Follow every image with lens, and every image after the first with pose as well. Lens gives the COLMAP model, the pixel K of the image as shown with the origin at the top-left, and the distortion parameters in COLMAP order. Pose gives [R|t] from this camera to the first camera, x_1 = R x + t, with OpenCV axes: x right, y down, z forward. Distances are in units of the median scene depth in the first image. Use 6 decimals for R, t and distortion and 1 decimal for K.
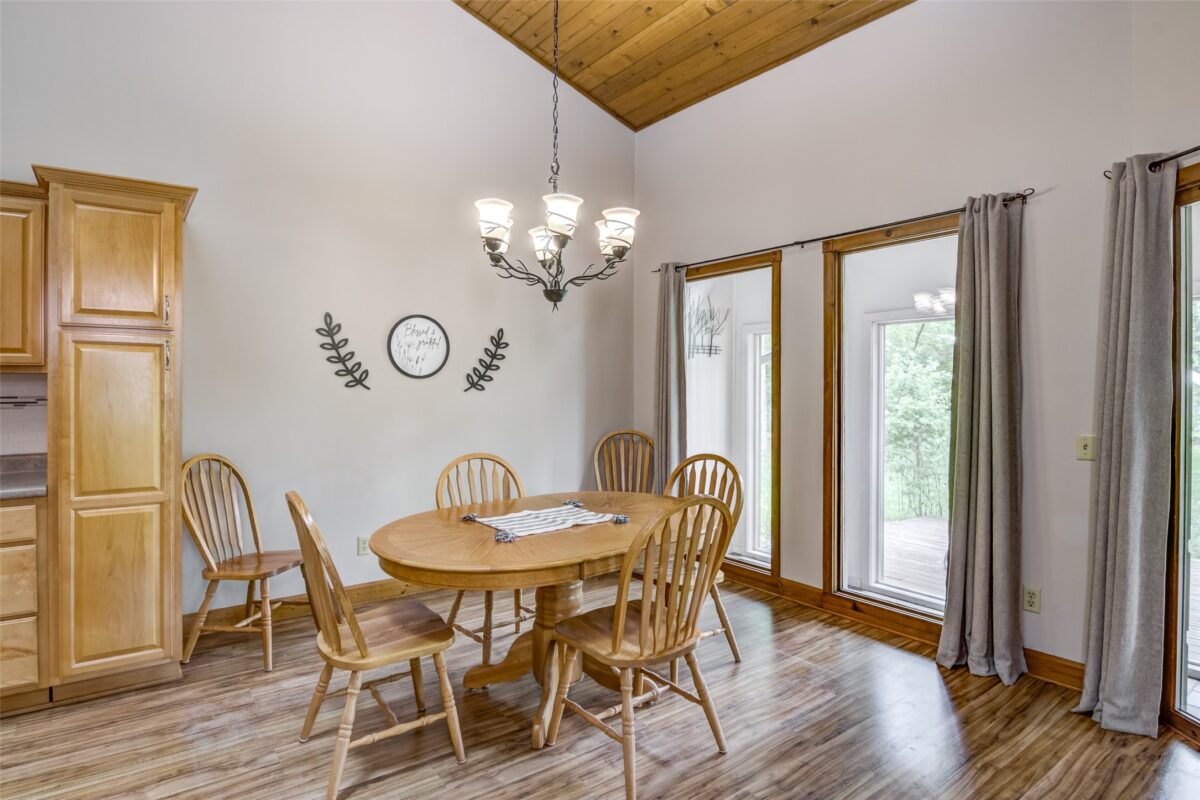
lens RADIAL K [[650.3, 0, 597.6], [0, 650.3, 394.7], [0, 0, 1]] dist [-0.019866, -0.001014]
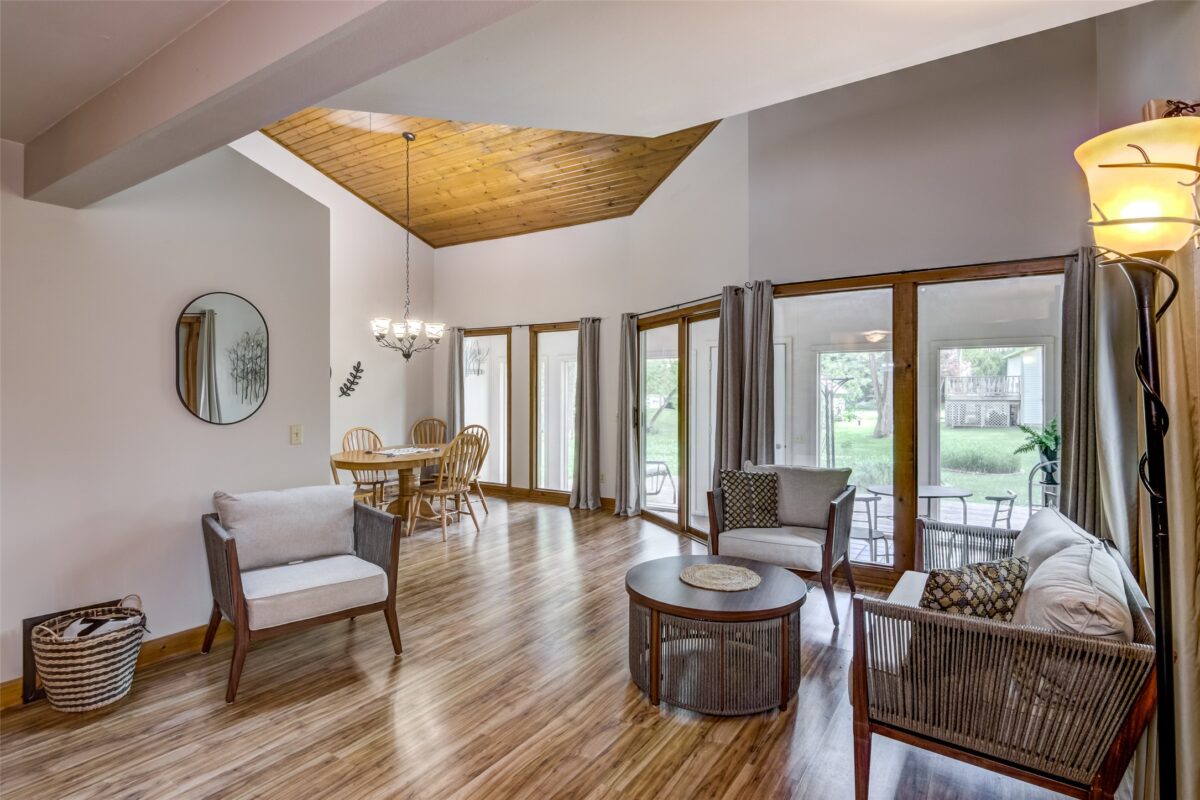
lens RADIAL K [[619.4, 0, 603.9], [0, 619.4, 391.6], [0, 0, 1]] dist [-0.014078, -0.009678]
pose [[0.936411, -0.000557, 0.350904, -0.137977], [0.004334, 0.999941, -0.009979, 0.001294], [-0.350877, 0.010865, 0.936358, -0.997105]]
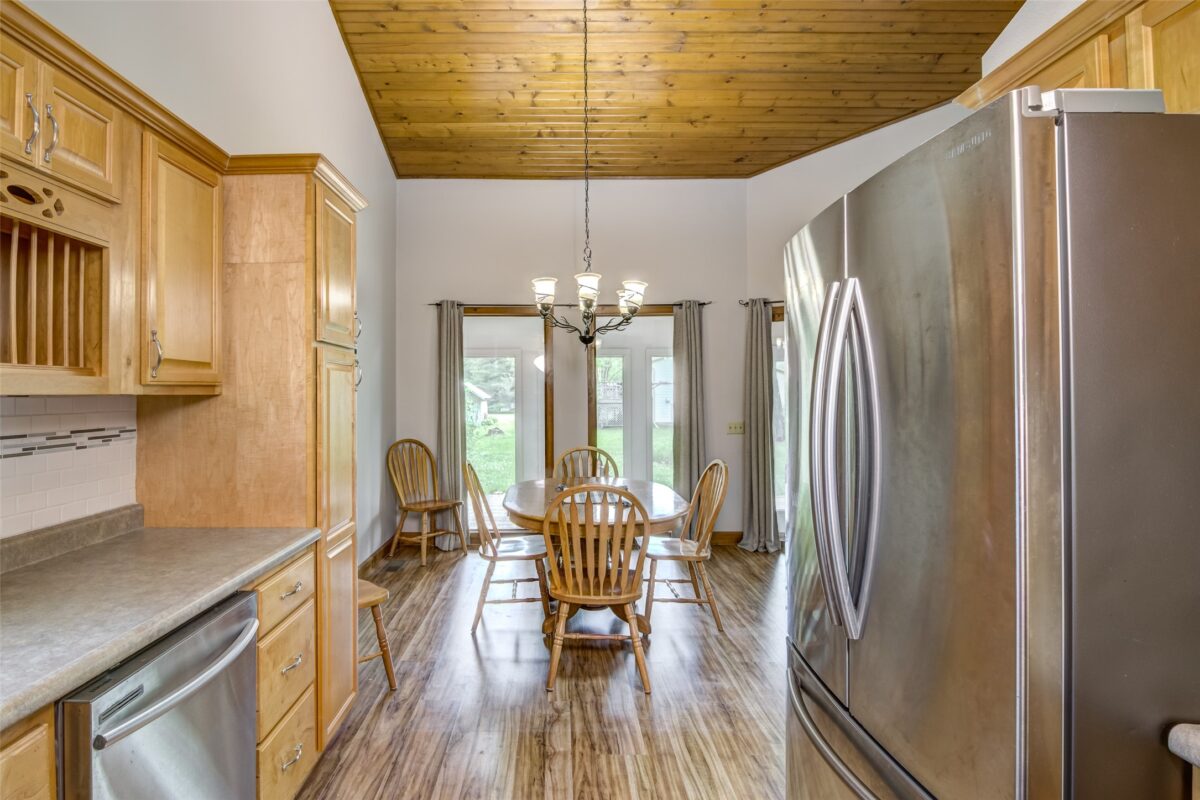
lens RADIAL K [[619.4, 0, 574.5], [0, 619.4, 384.6], [0, 0, 1]] dist [-0.014078, -0.009678]
pose [[0.596730, 0.009510, 0.802386, -0.866386], [0.013138, 0.999680, -0.021620, -0.017683], [-0.802335, 0.023443, 0.596414, 0.145959]]
